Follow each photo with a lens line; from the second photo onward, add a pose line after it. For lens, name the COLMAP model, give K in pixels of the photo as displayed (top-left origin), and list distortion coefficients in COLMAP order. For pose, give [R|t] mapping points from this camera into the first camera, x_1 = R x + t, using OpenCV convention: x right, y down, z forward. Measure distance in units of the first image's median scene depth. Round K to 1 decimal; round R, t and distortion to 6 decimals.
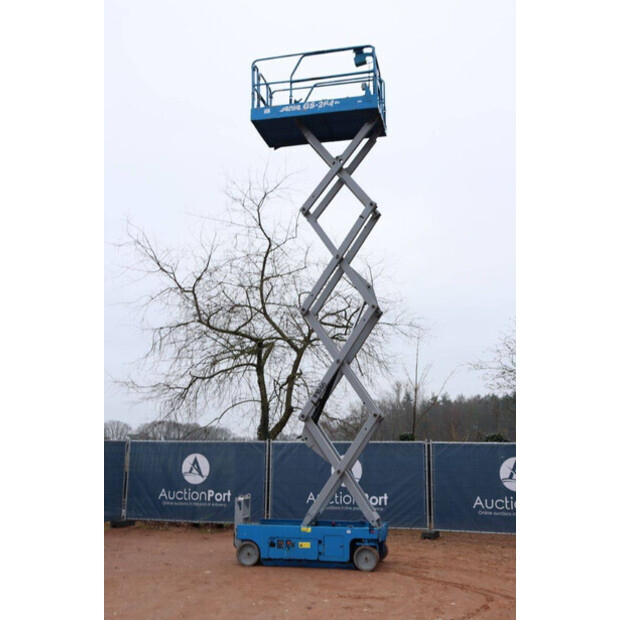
lens RADIAL K [[697.0, 0, 311.3], [0, 697.0, 309.3], [0, 0, 1]] dist [-0.019644, 0.000000]
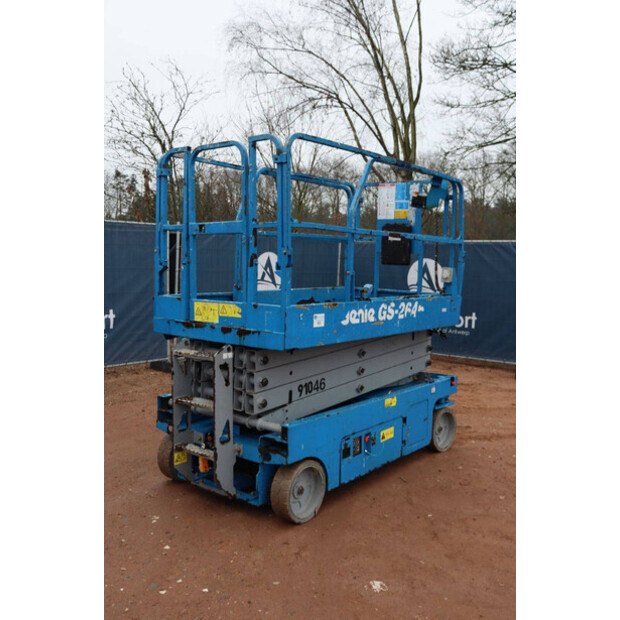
lens RADIAL K [[624.9, 0, 319.6], [0, 624.9, 320.7], [0, 0, 1]] dist [-0.048939, 0.000000]
pose [[0.402036, -0.081121, 0.912023, -0.304128], [-0.211455, 0.960916, 0.178683, 0.153678], [-0.890873, -0.264689, 0.369169, 0.690538]]
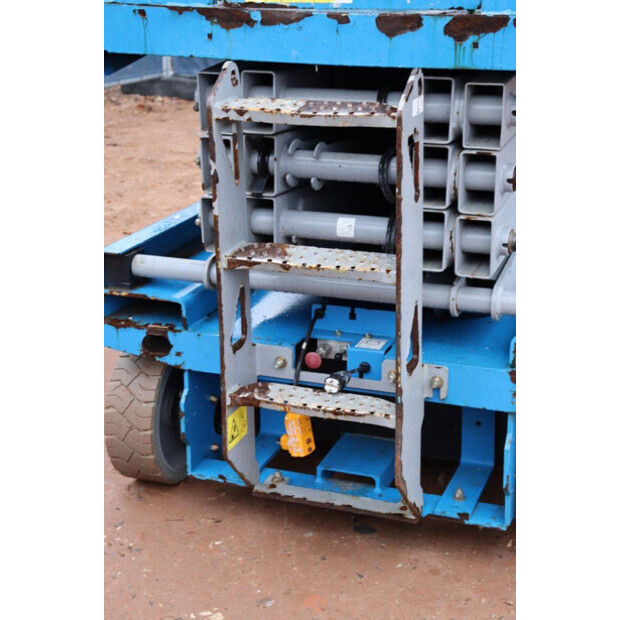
lens RADIAL K [[1183.6, 0, 310.1], [0, 1183.6, 309.8], [0, 0, 1]] dist [0.285242, 0.000000]
pose [[0.110450, -0.323605, 0.939724, -0.242509], [-0.198091, 0.919371, 0.339878, 0.196218], [-0.973941, -0.223691, 0.037441, 0.819752]]
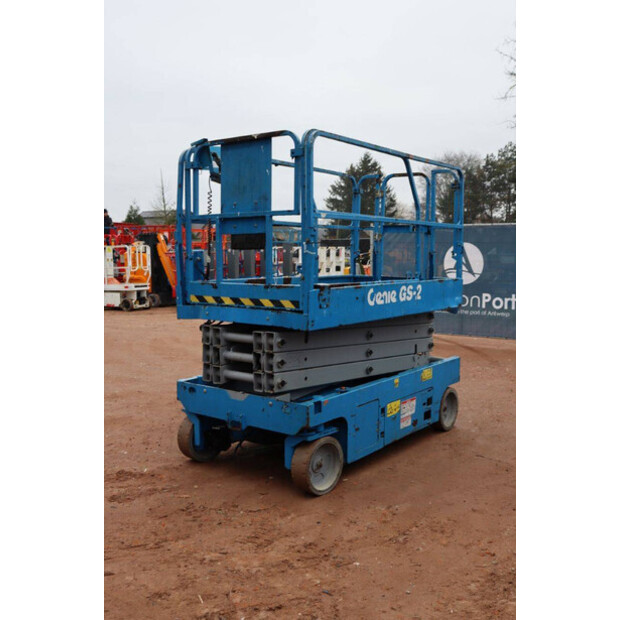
lens RADIAL K [[624.9, 0, 312.4], [0, 624.9, 314.8], [0, 0, 1]] dist [-0.048939, 0.000000]
pose [[-0.385439, 0.080283, -0.919234, 0.332855], [0.181993, 0.983253, 0.009564, 0.212544], [0.904608, -0.163608, -0.393595, 0.939061]]
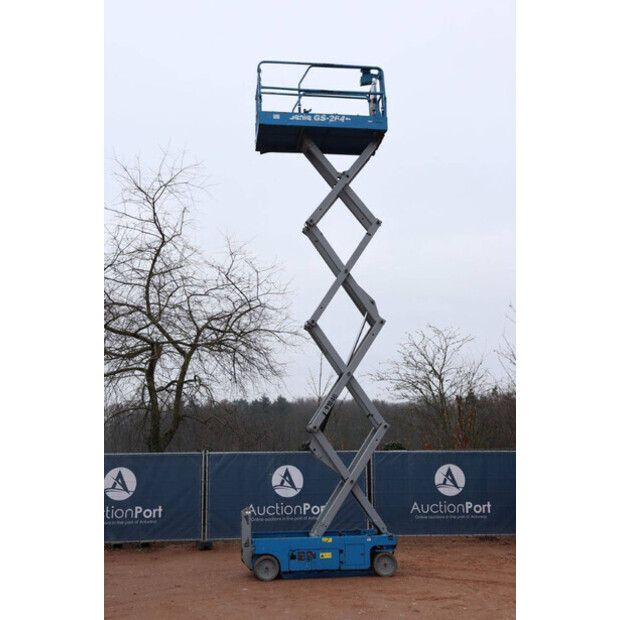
lens RADIAL K [[740.2, 0, 309.6], [0, 740.2, 310.2], [0, 0, 1]] dist [0.008929, 0.000000]
pose [[0.935140, 0.052064, 0.350431, -0.326113], [-0.053288, 0.998560, -0.006154, -0.007491], [-0.350247, -0.012919, 0.936568, 0.001763]]
